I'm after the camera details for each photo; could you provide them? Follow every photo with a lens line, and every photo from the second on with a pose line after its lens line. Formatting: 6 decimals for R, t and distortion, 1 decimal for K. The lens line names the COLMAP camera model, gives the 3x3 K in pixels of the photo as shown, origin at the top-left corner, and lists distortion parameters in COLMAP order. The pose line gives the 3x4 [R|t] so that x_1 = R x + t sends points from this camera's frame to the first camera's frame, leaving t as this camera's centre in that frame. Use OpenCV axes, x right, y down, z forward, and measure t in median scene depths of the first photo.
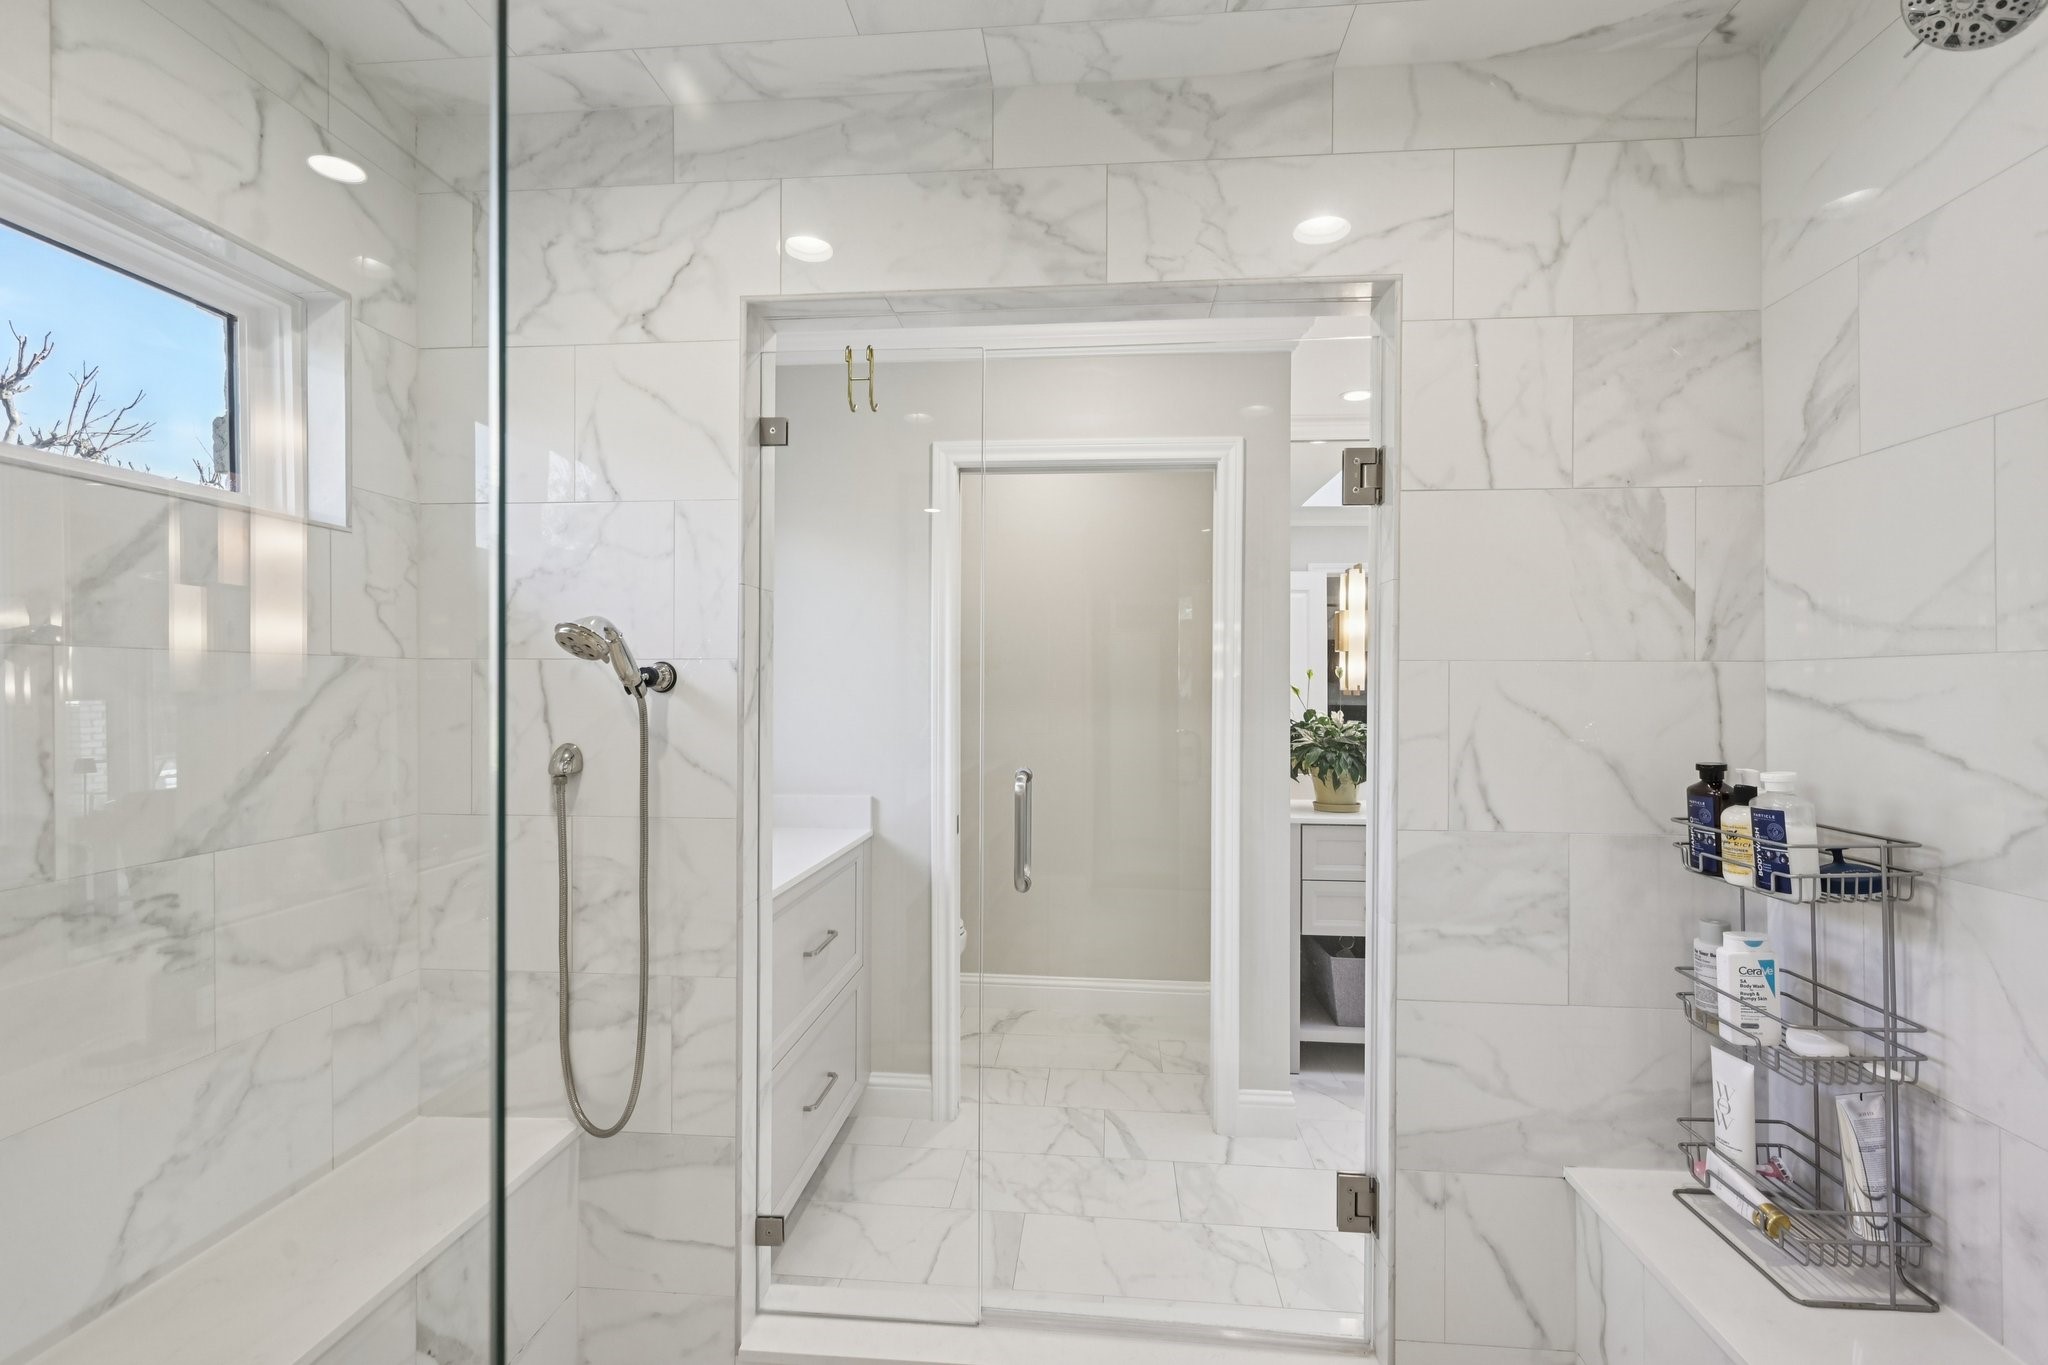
lens RADIAL K [[934.1, 0, 1013.2], [0, 934.1, 690.2], [0, 0, 1]] dist [-0.000142, -0.000037]
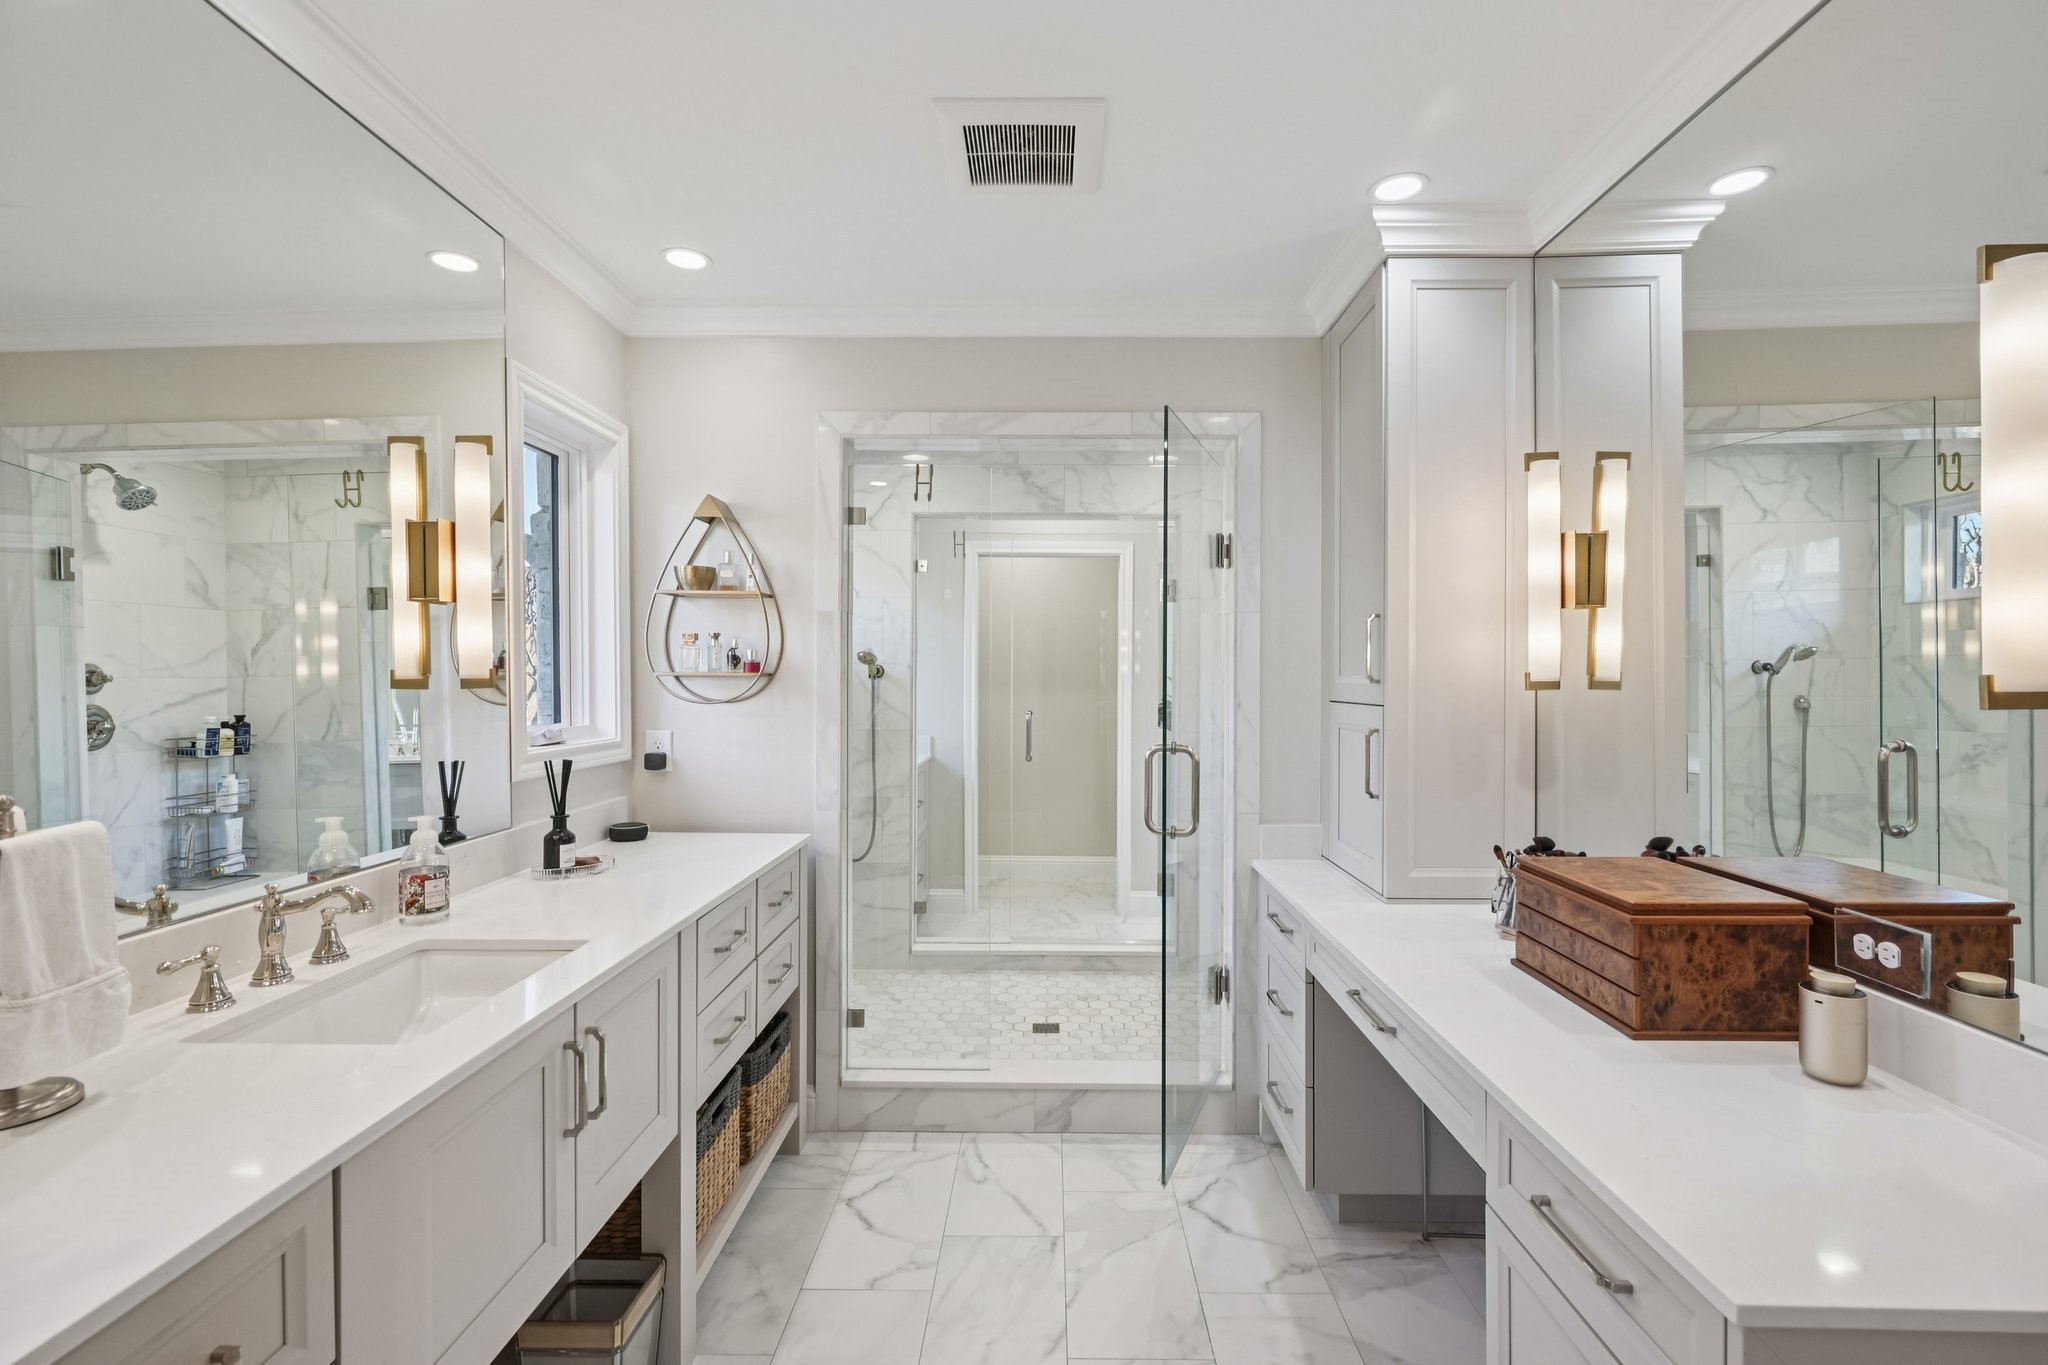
lens RADIAL K [[934.1, 0, 1028.6], [0, 934.1, 681.5], [0, 0, 1]] dist [-0.000142, -0.000037]
pose [[0.997257, 0.001841, 0.073995, -0.169372], [-0.002344, 0.999975, 0.006714, -0.005022], [-0.073980, -0.006869, 0.997236, -1.409412]]
